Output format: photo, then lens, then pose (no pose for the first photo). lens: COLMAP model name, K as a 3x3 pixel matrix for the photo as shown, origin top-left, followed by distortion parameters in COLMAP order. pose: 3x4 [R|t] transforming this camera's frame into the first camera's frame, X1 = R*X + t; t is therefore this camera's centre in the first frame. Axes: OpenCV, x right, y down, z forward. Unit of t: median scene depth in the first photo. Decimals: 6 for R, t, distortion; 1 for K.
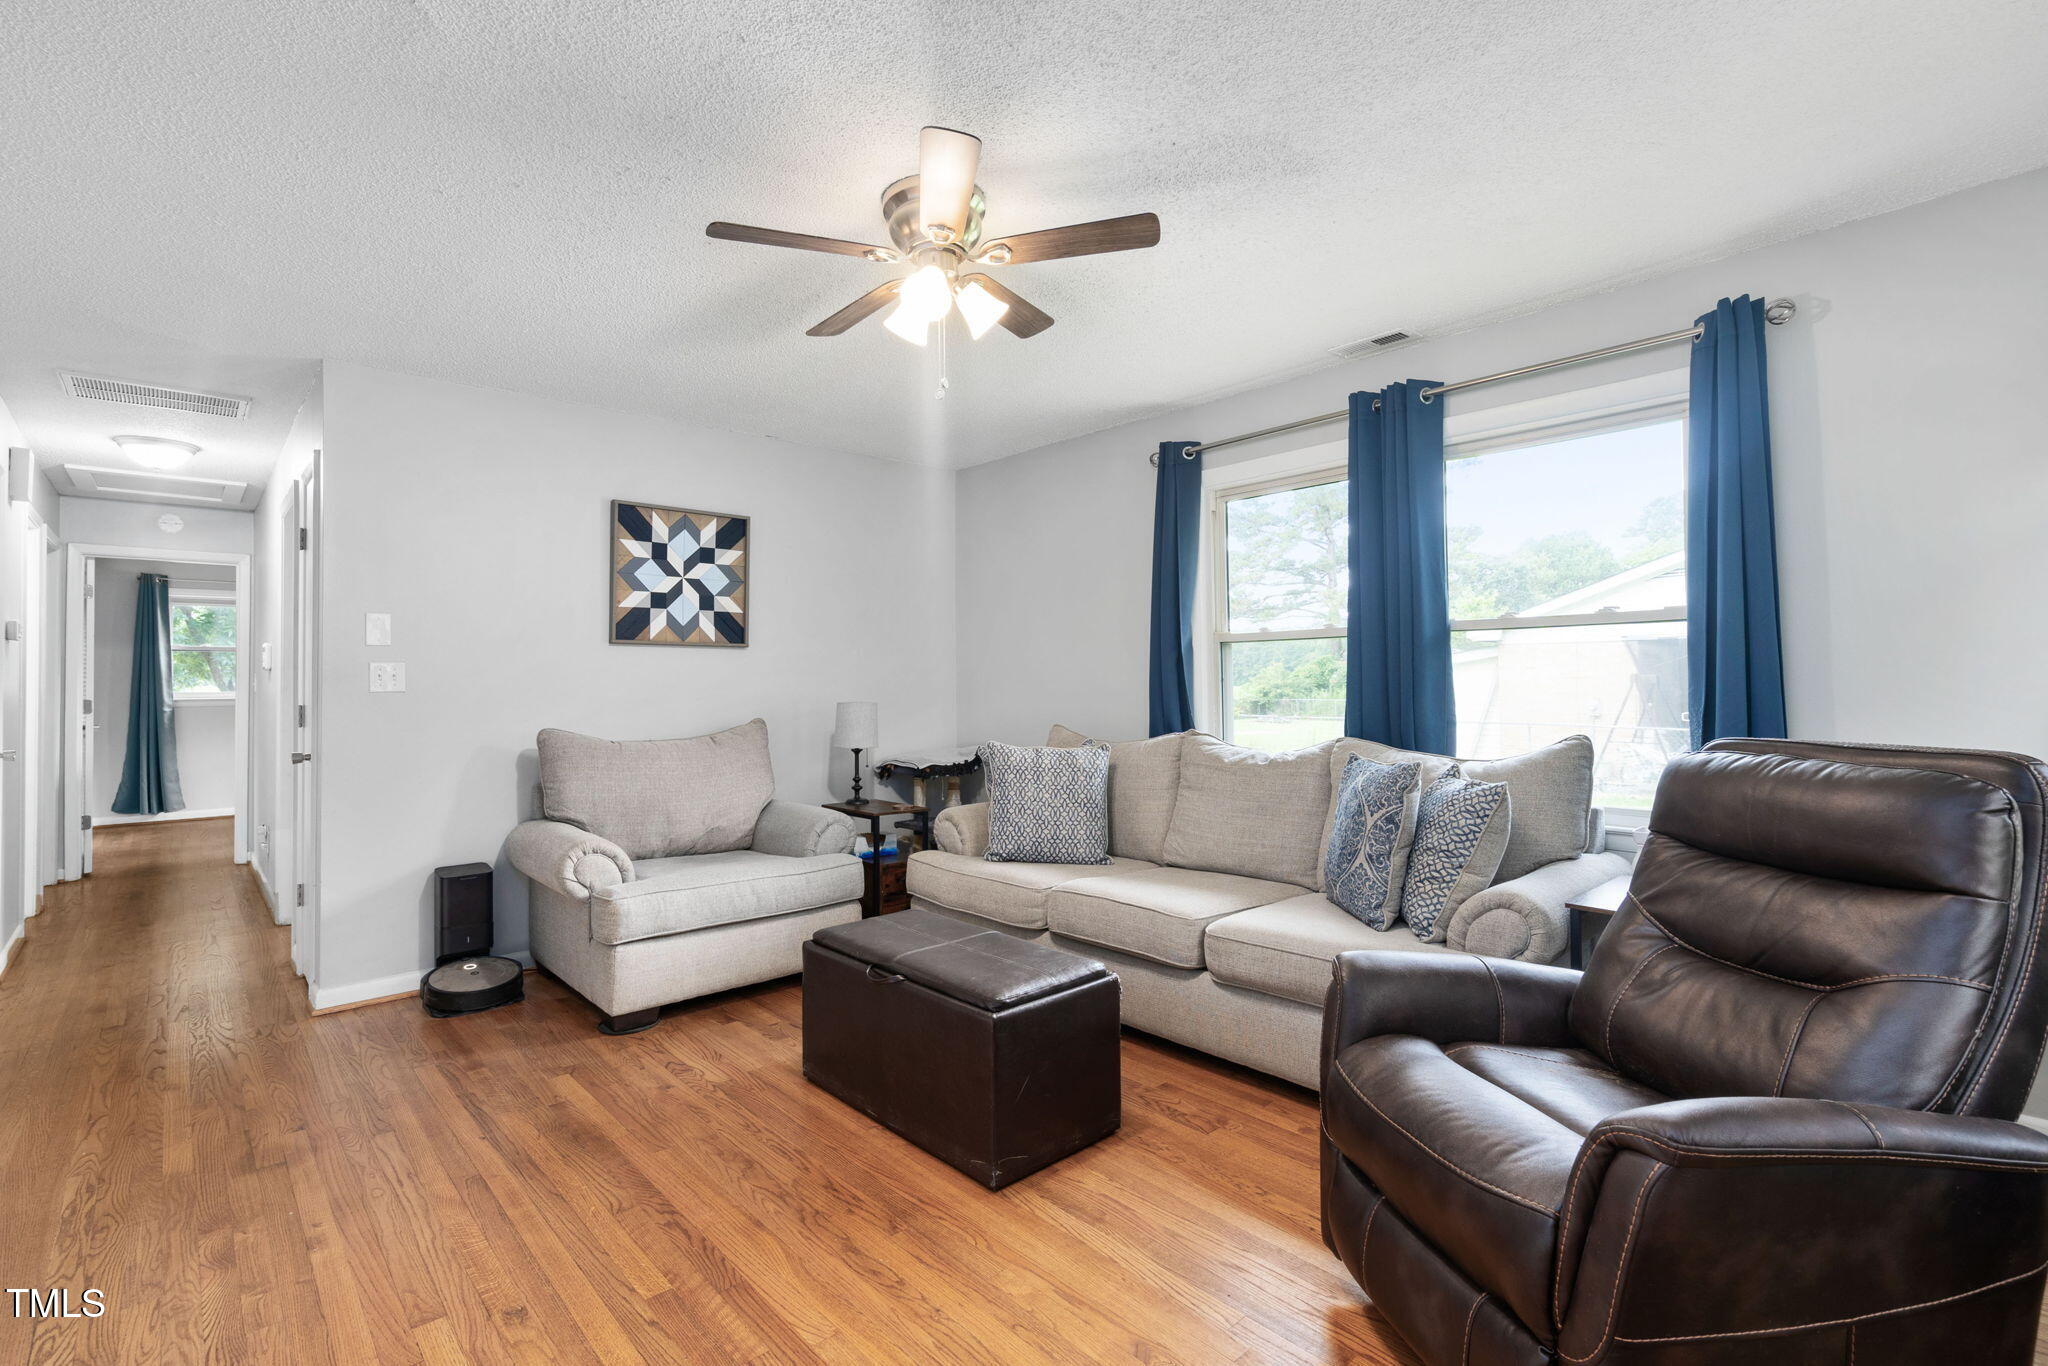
lens RADIAL K [[947.9, 0, 1068.9], [0, 947.9, 652.6], [0, 0, 1]] dist [0.003880, 0.001273]
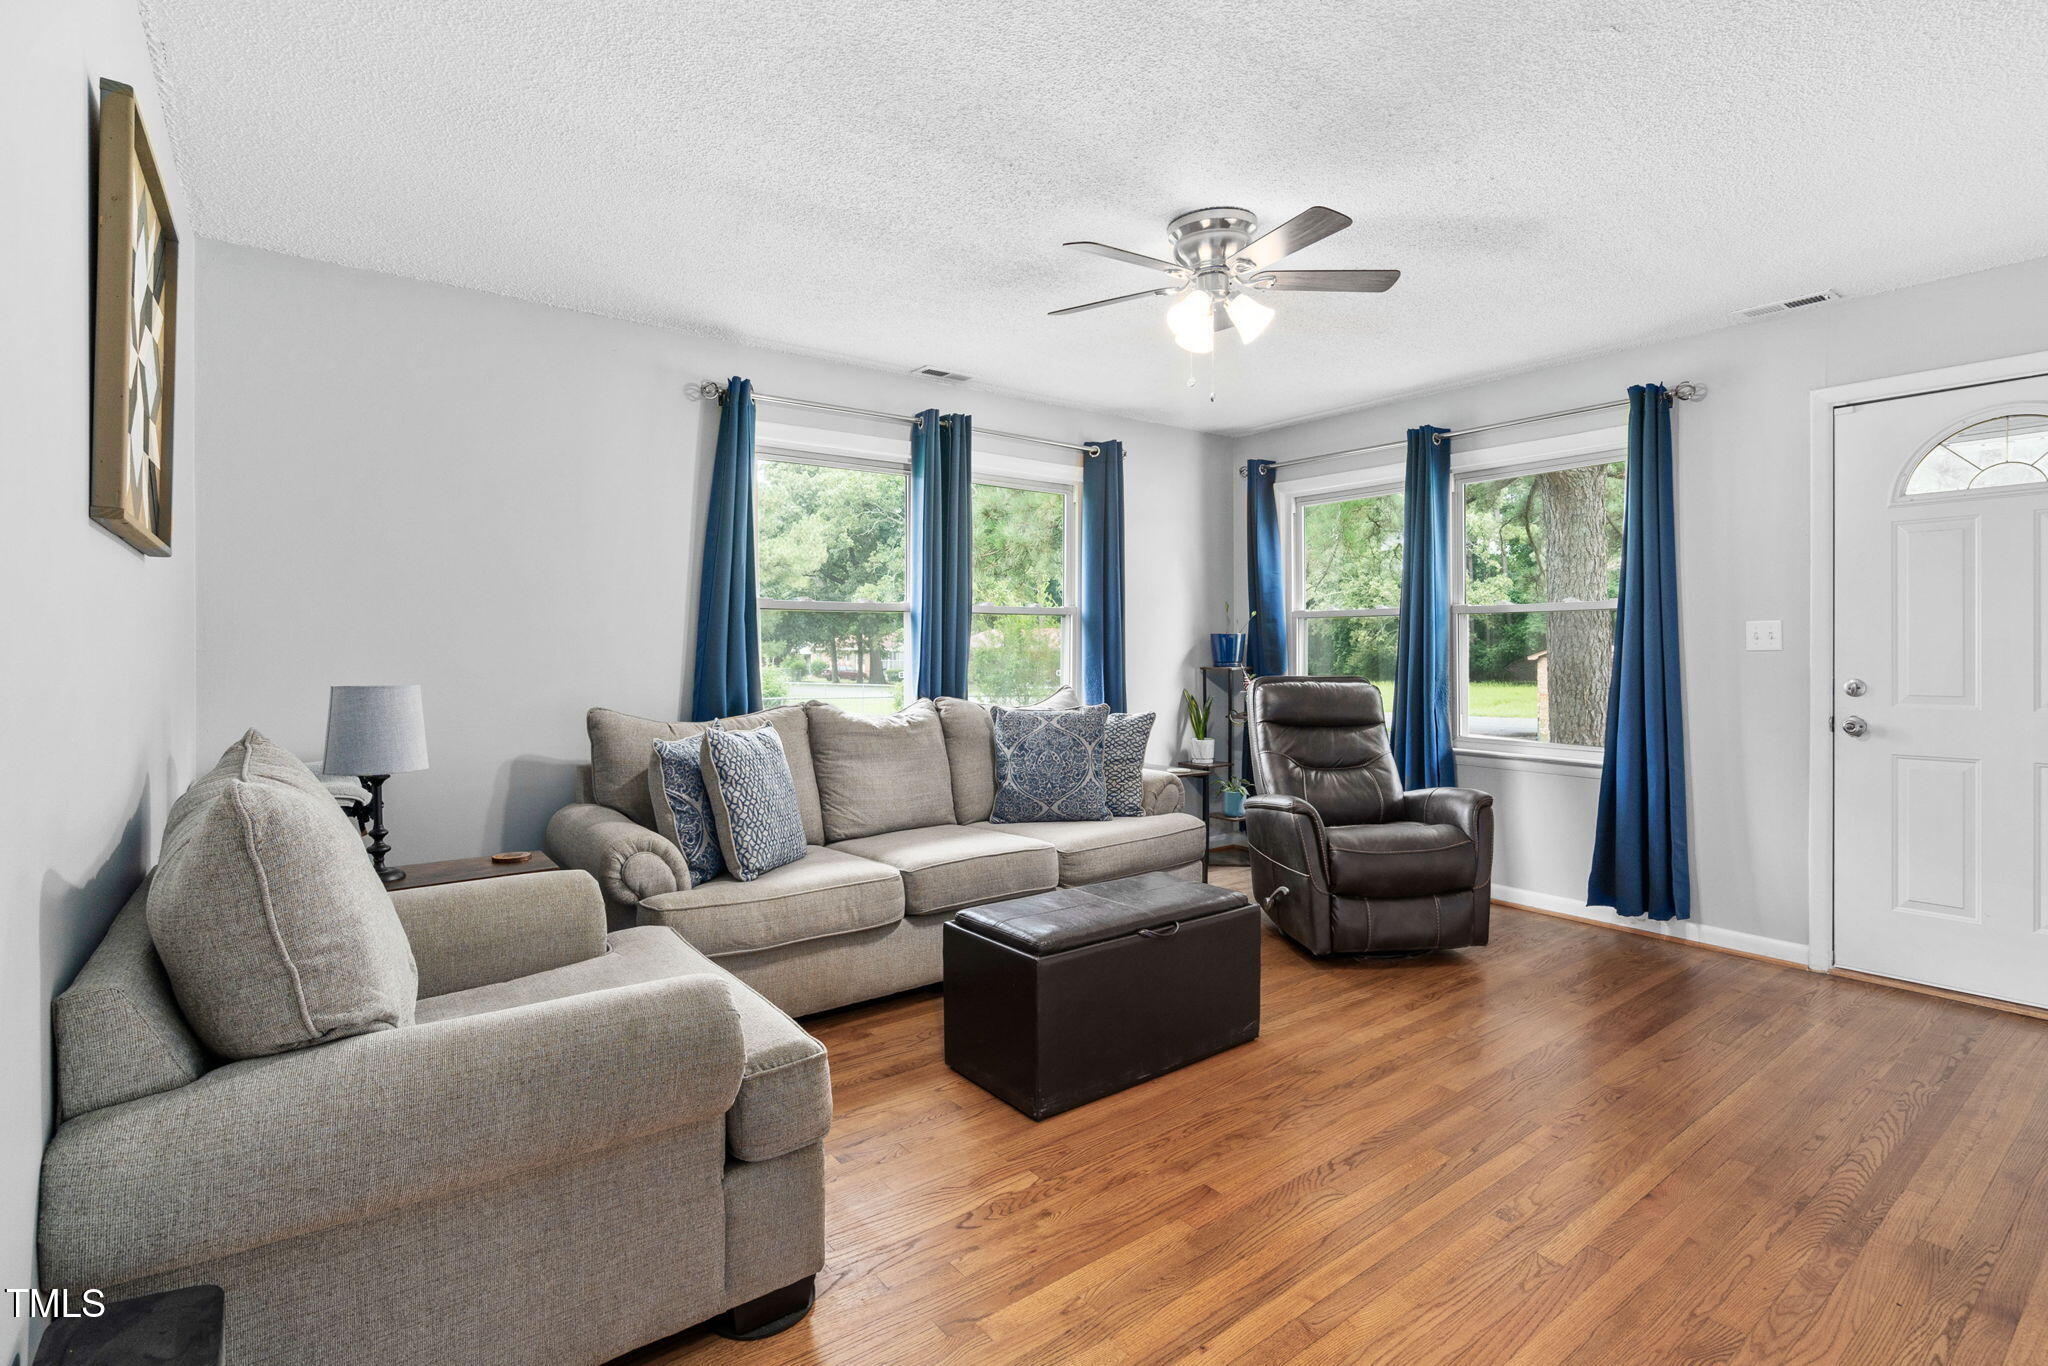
lens RADIAL K [[947.9, 0, 1068.9], [0, 947.9, 652.6], [0, 0, 1]] dist [0.003880, 0.001273]
pose [[0.083696, 0.008669, 0.996454, -1.301795], [-0.032252, 0.999462, -0.005986, 0.051052], [-0.995969, -0.031636, 0.083931, 1.081833]]
